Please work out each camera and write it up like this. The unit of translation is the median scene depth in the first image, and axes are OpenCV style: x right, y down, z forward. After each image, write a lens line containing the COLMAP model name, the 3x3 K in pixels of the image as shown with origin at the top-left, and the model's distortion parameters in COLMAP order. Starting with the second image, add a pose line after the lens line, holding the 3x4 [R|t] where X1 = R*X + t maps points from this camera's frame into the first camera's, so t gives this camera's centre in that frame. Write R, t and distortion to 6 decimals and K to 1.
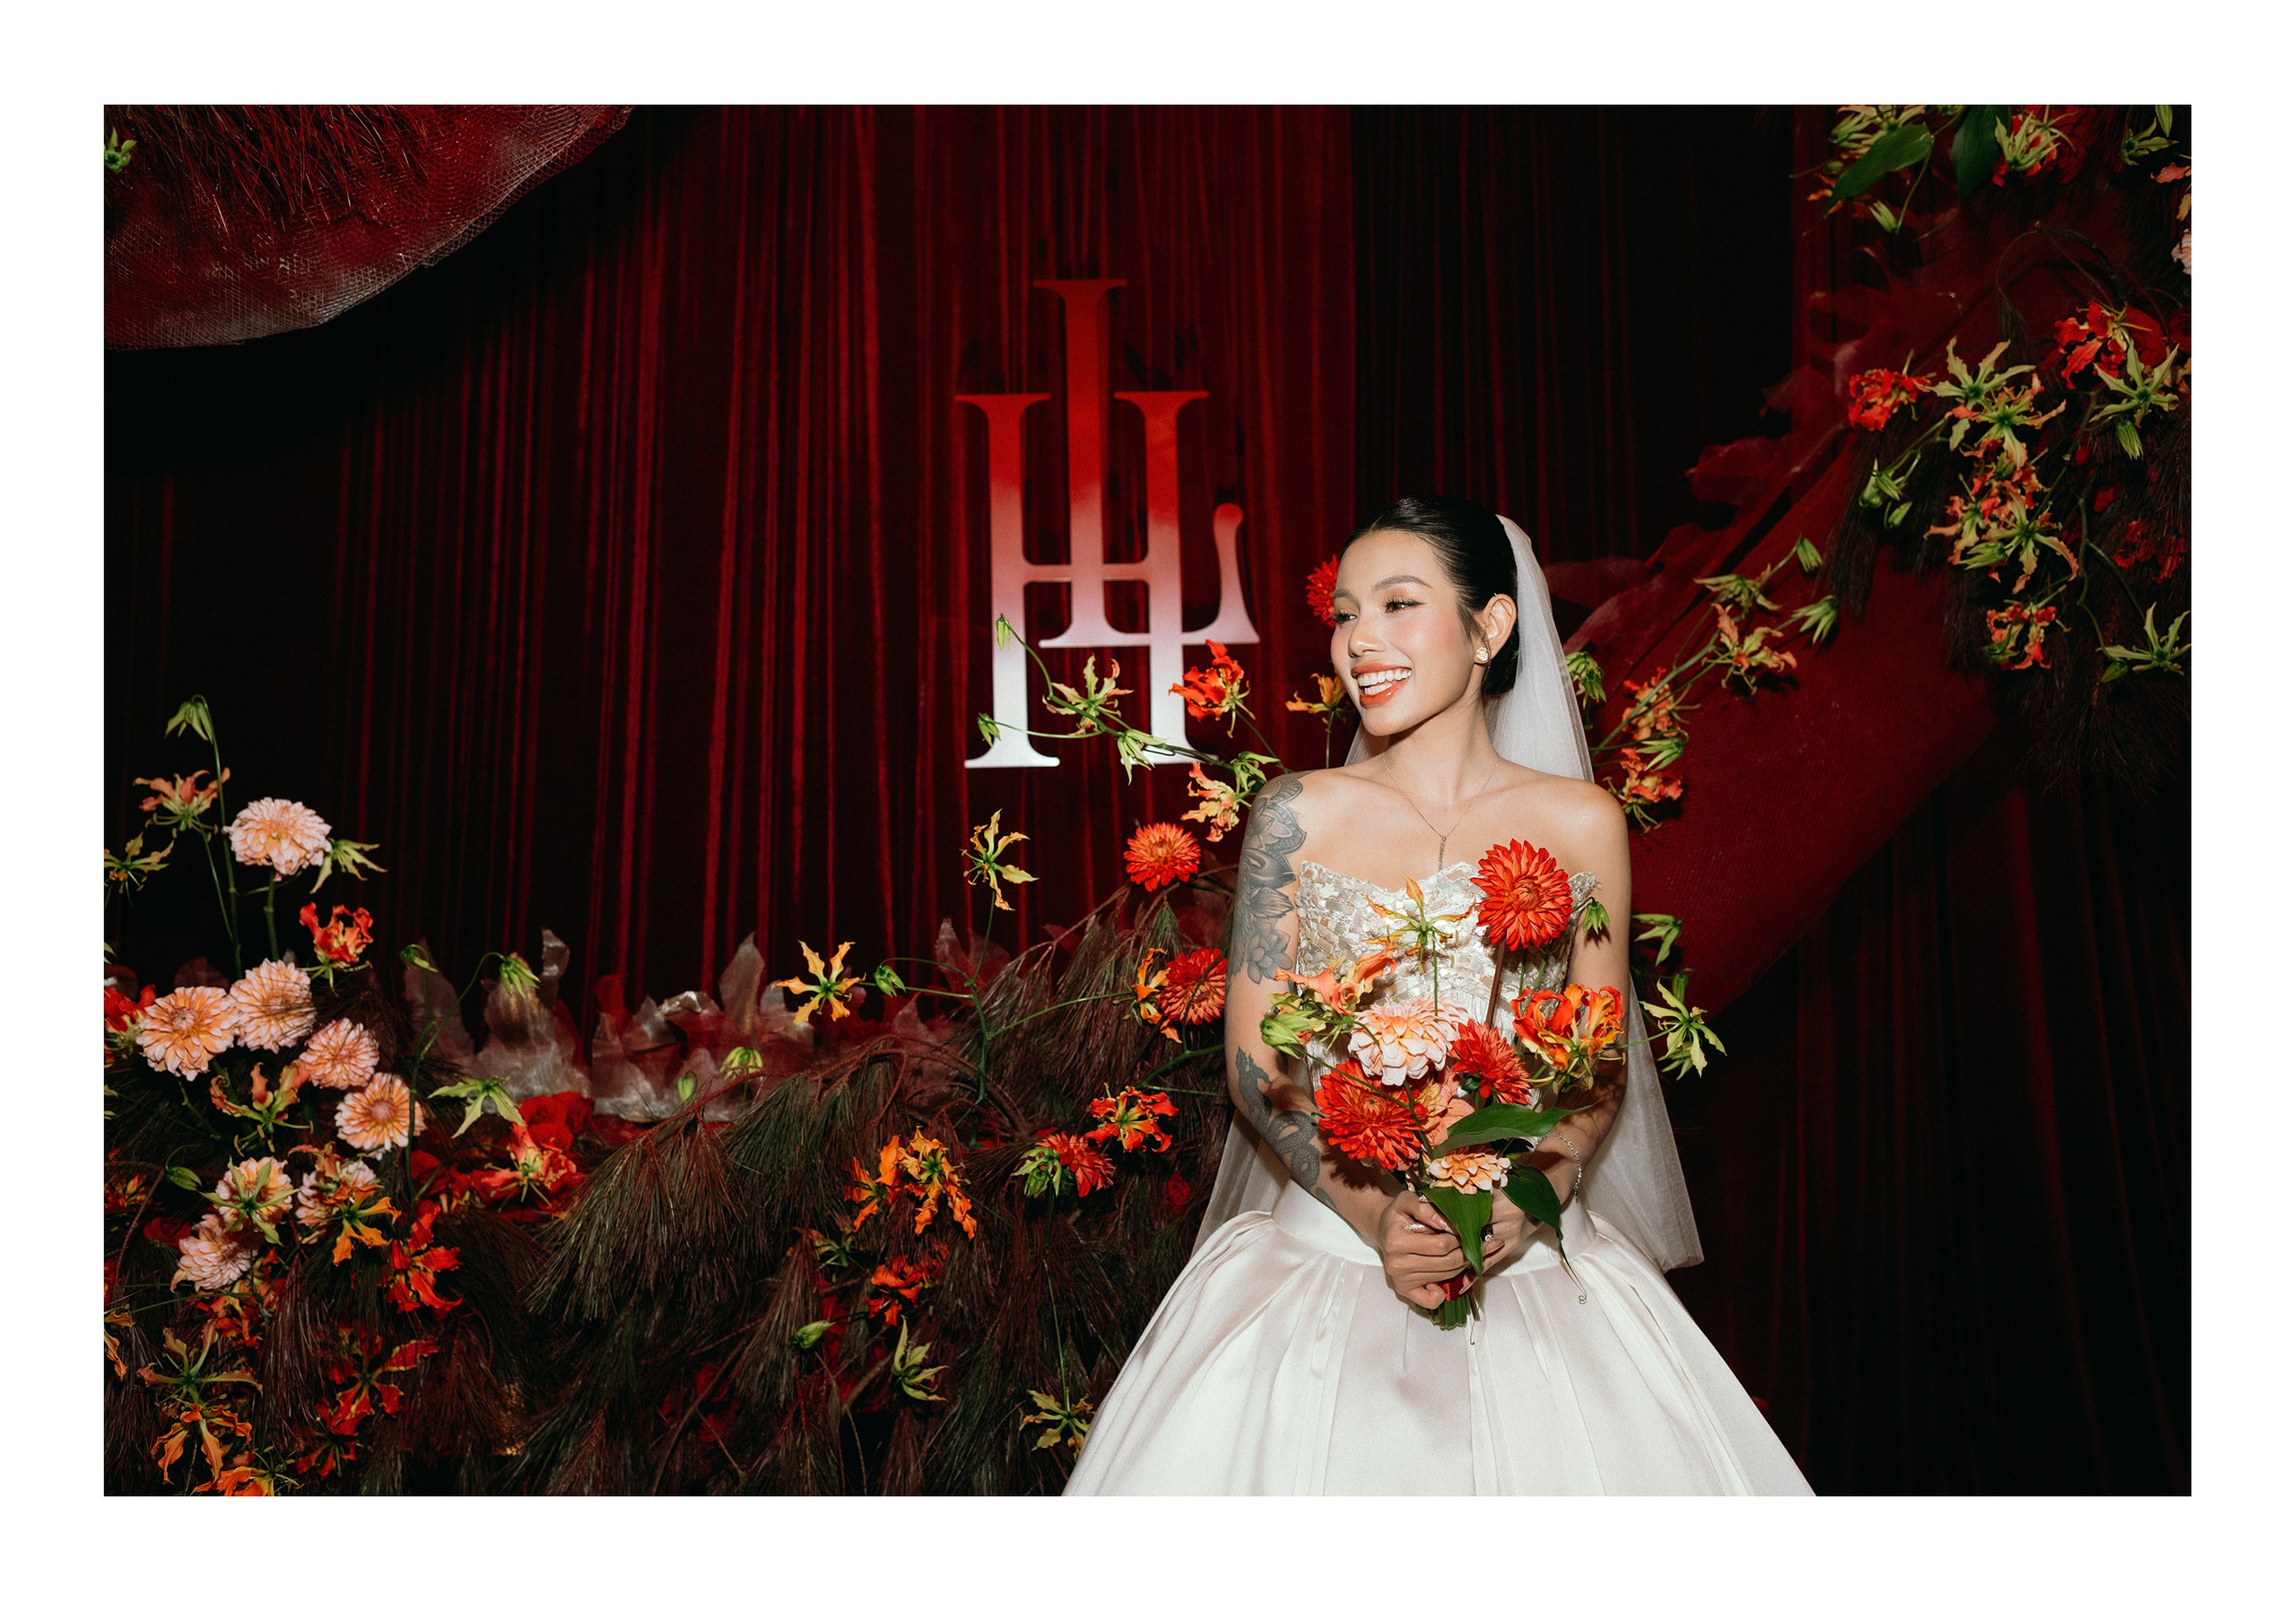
lens RADIAL K [[2019.7, 0, 1117.1], [0, 2019.7, 812.6], [0, 0, 1]] dist [-0.012528, 0.026259]
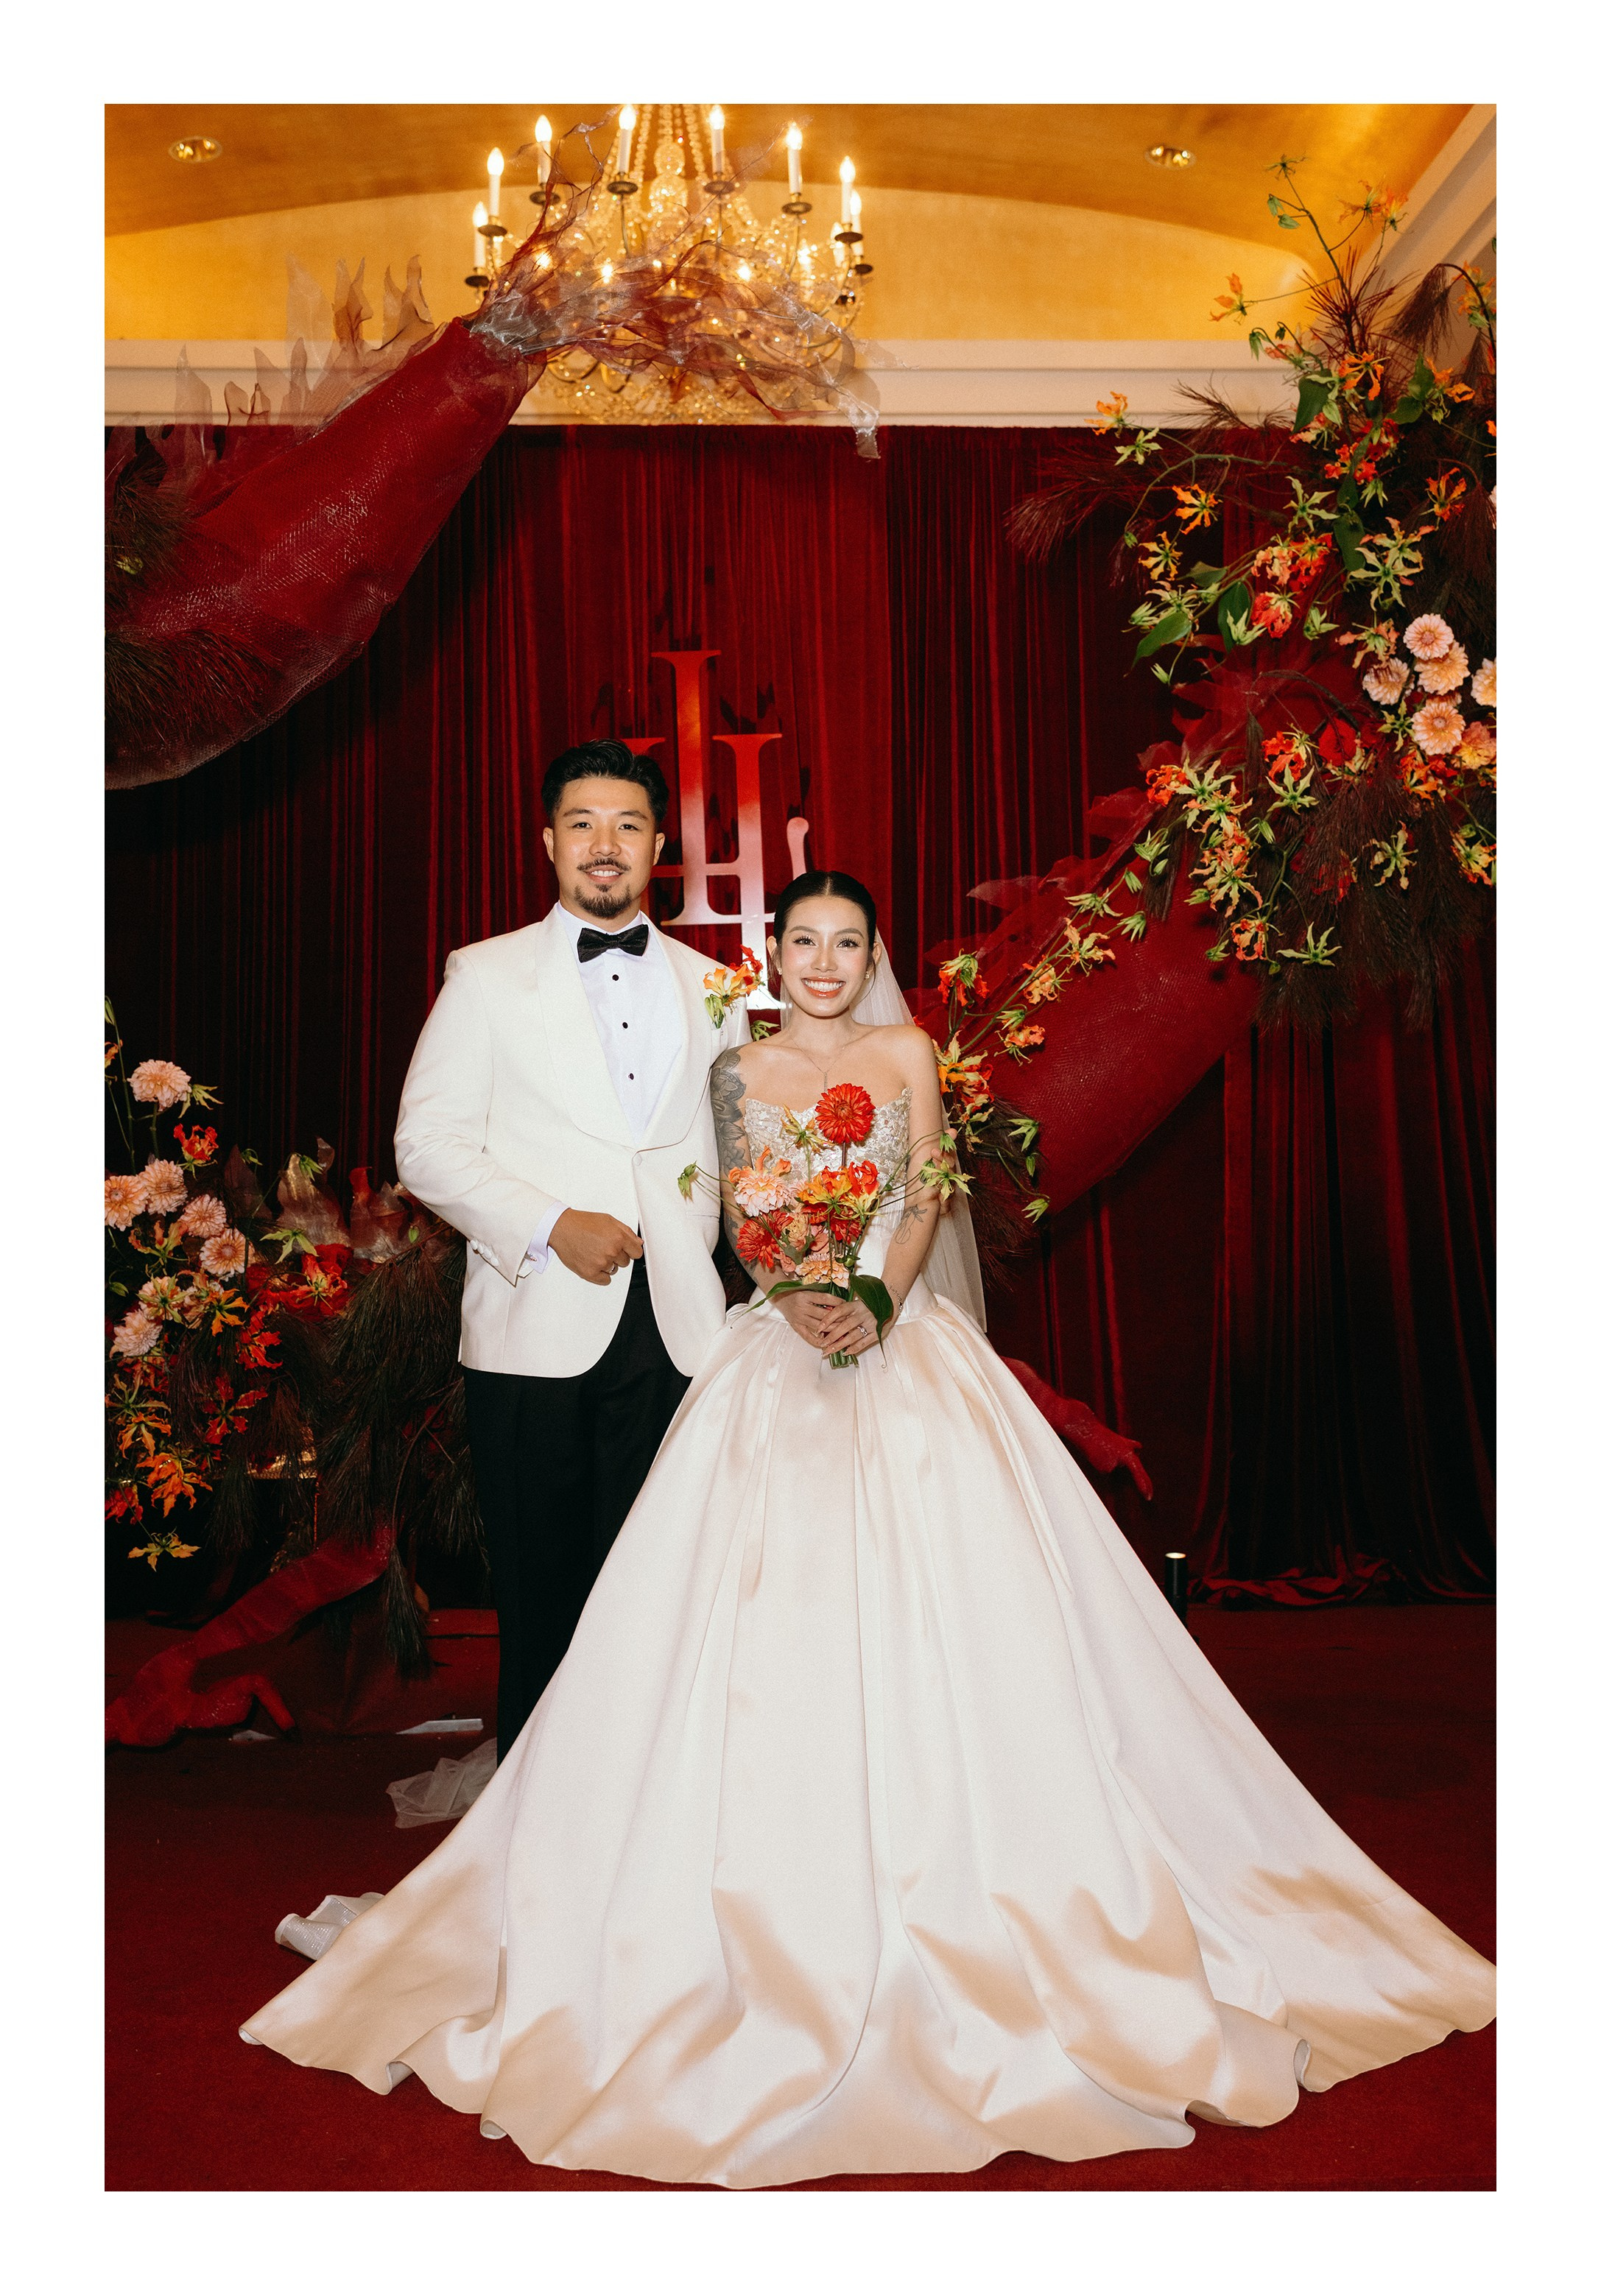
lens RADIAL K [[2019.8, 0, 781.8], [0, 2019.8, 1142.6], [0, 0, 1]] dist [-0.012528, 0.026259]
pose [[0.999544, -0.013745, -0.026886, 0.122974], [0.015525, 0.997621, 0.067170, -0.040498], [0.025899, -0.067557, 0.997379, -0.586584]]
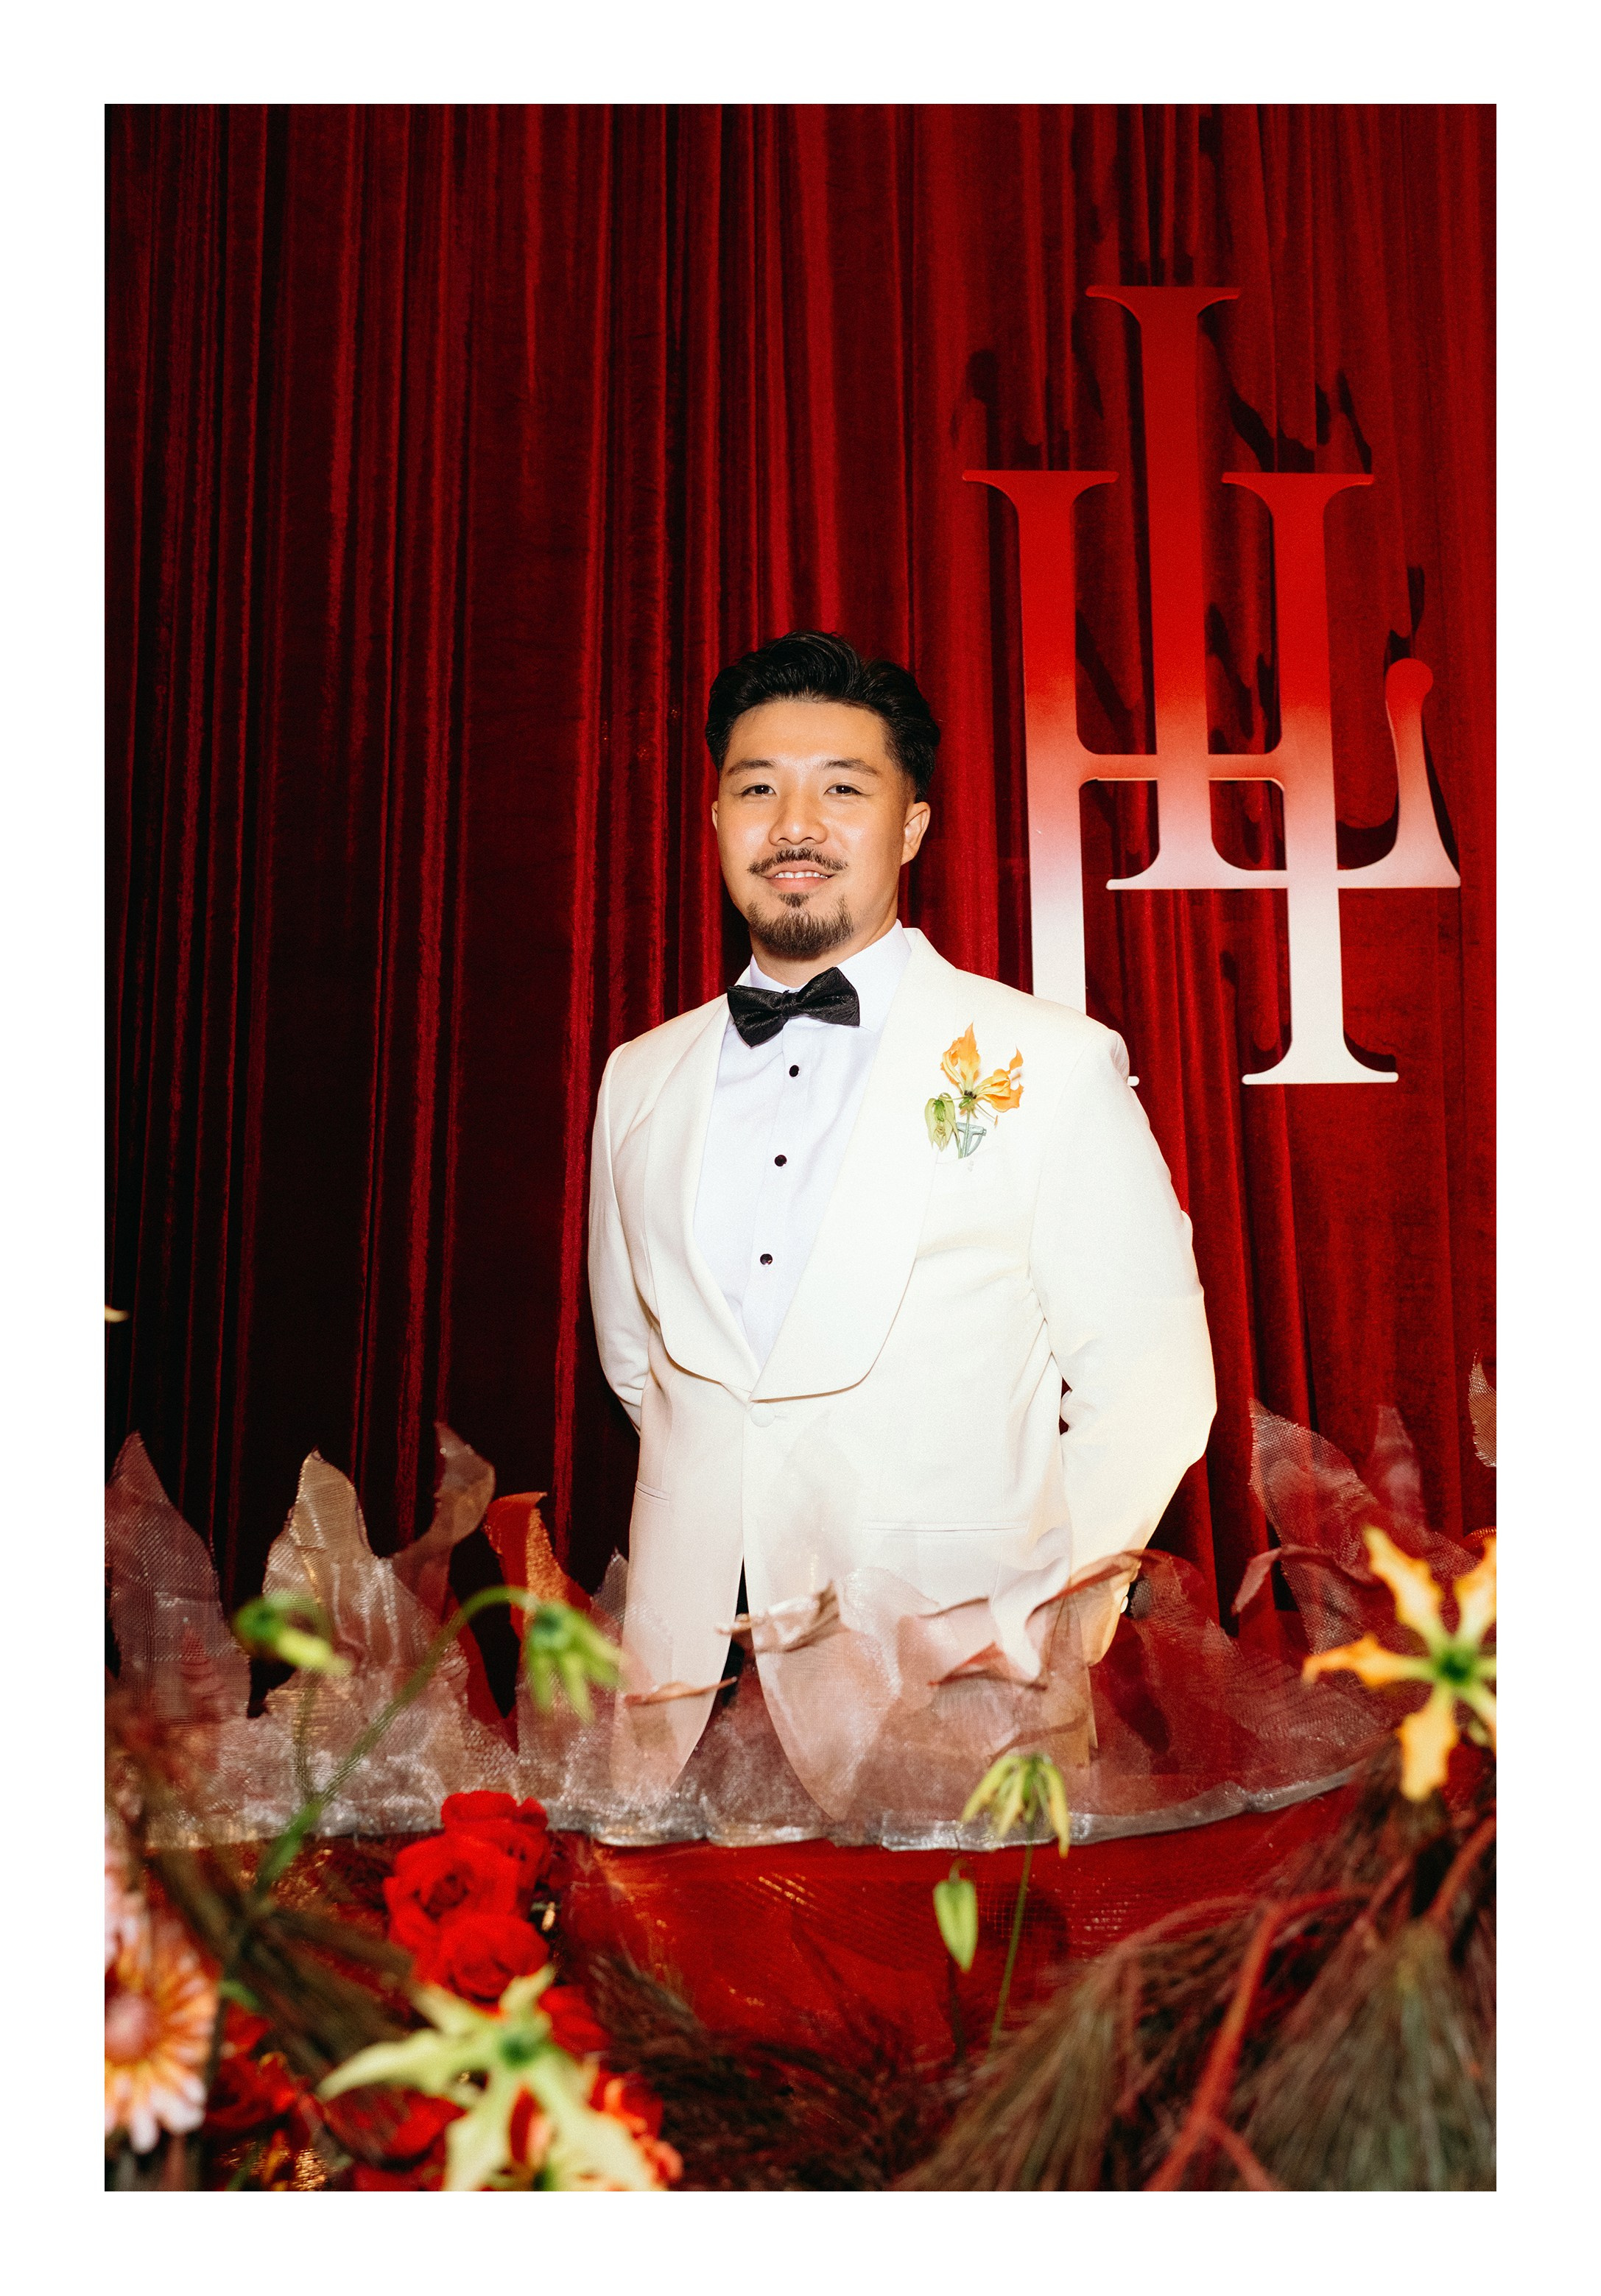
lens RADIAL K [[1993.8, 0, 715.8], [0, 1993.8, 1192.4], [0, 0, 1]] dist [-0.009785, -0.009292]
pose [[0.999484, 0.002764, 0.031993, -0.270328], [-0.003145, 0.999925, 0.011866, 0.002082], [-0.031957, -0.011961, 0.999418, 0.639150]]
